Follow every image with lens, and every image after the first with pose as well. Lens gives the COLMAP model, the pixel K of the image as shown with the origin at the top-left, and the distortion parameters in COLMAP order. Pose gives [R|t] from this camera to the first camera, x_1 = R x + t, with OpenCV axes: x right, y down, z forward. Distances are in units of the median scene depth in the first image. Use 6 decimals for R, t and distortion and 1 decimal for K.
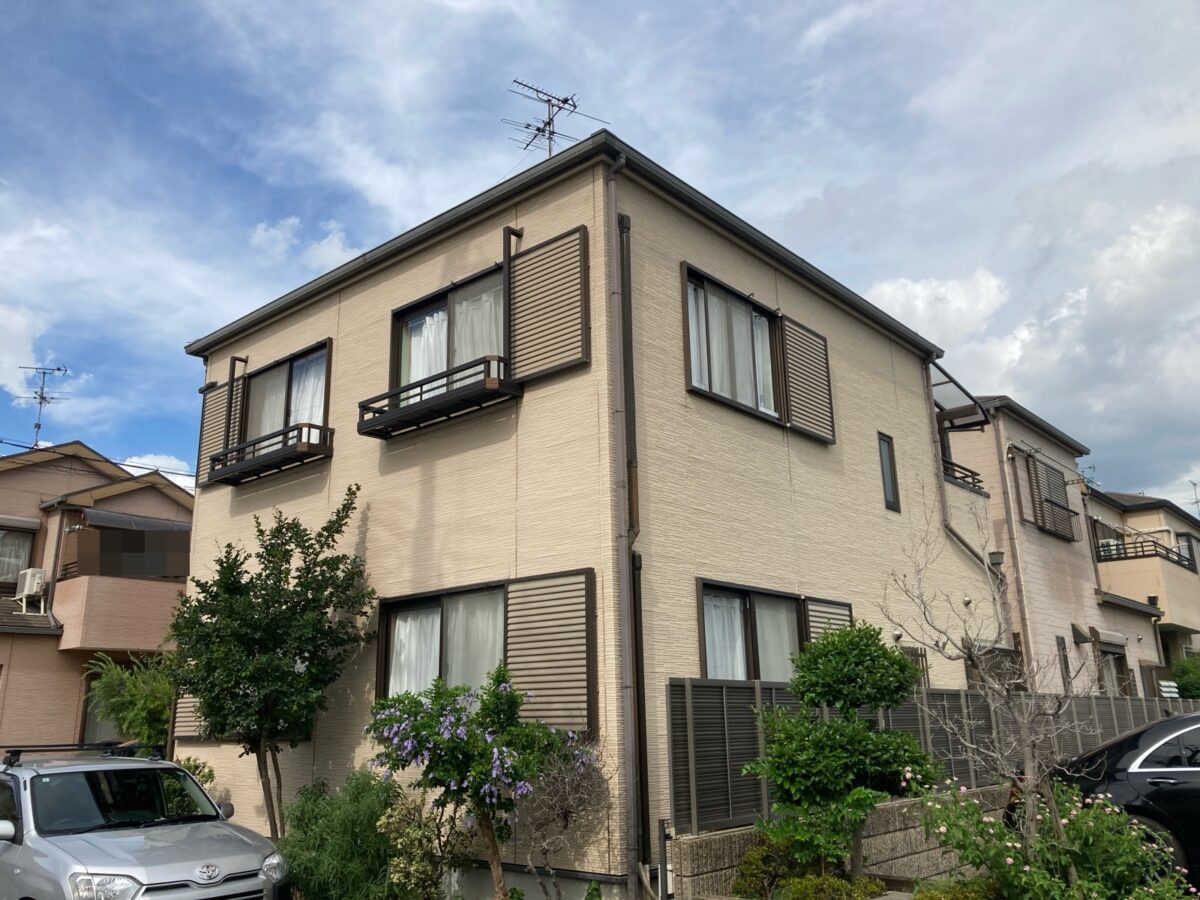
lens RADIAL K [[966.5, 0, 600.2], [0, 966.5, 447.4], [0, 0, 1]] dist [0.074499, -0.000993]
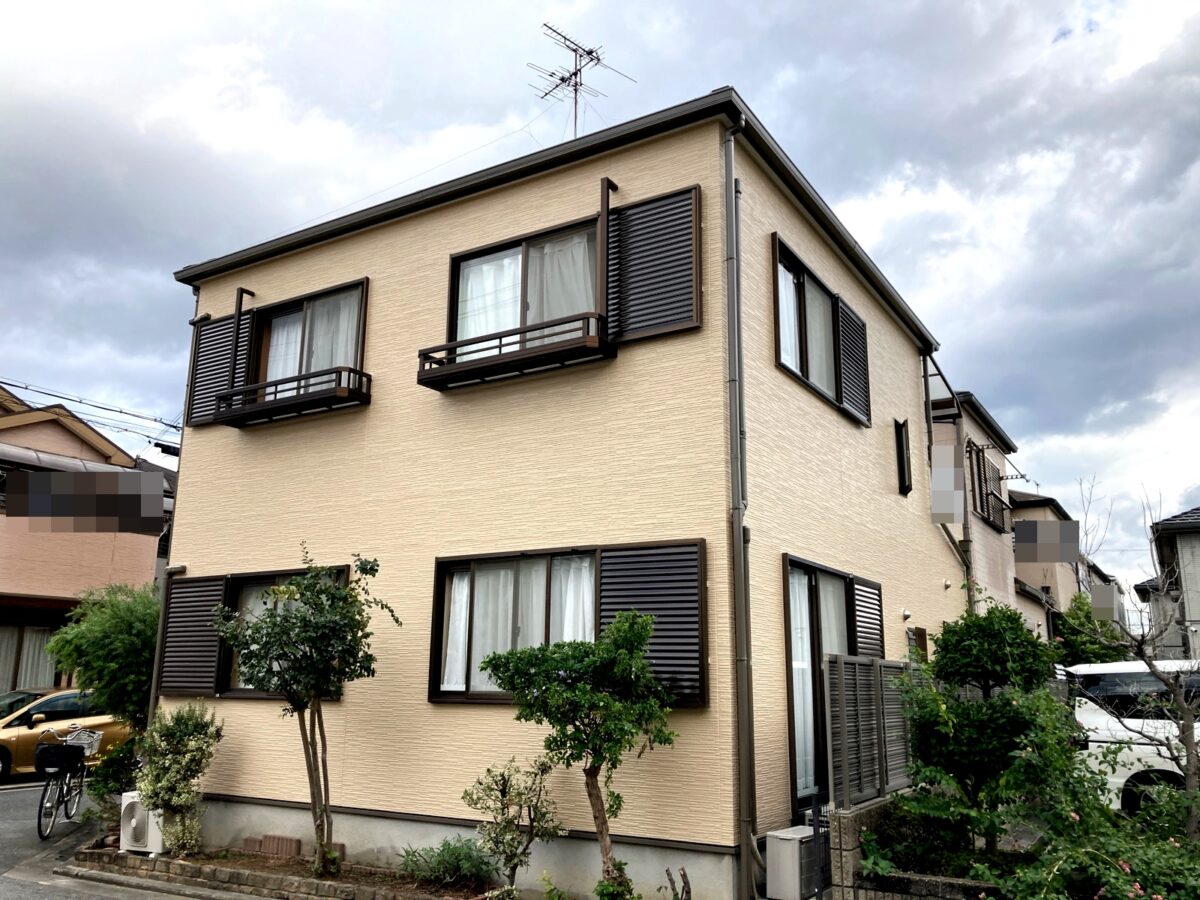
lens RADIAL K [[966.5, 0, 598.6], [0, 966.5, 453.7], [0, 0, 1]] dist [0.074499, -0.000993]
pose [[0.986917, 0.064668, 0.147689, -0.190068], [-0.070316, 0.996967, 0.033341, 0.009744], [-0.145085, -0.043289, 0.988472, 0.033961]]
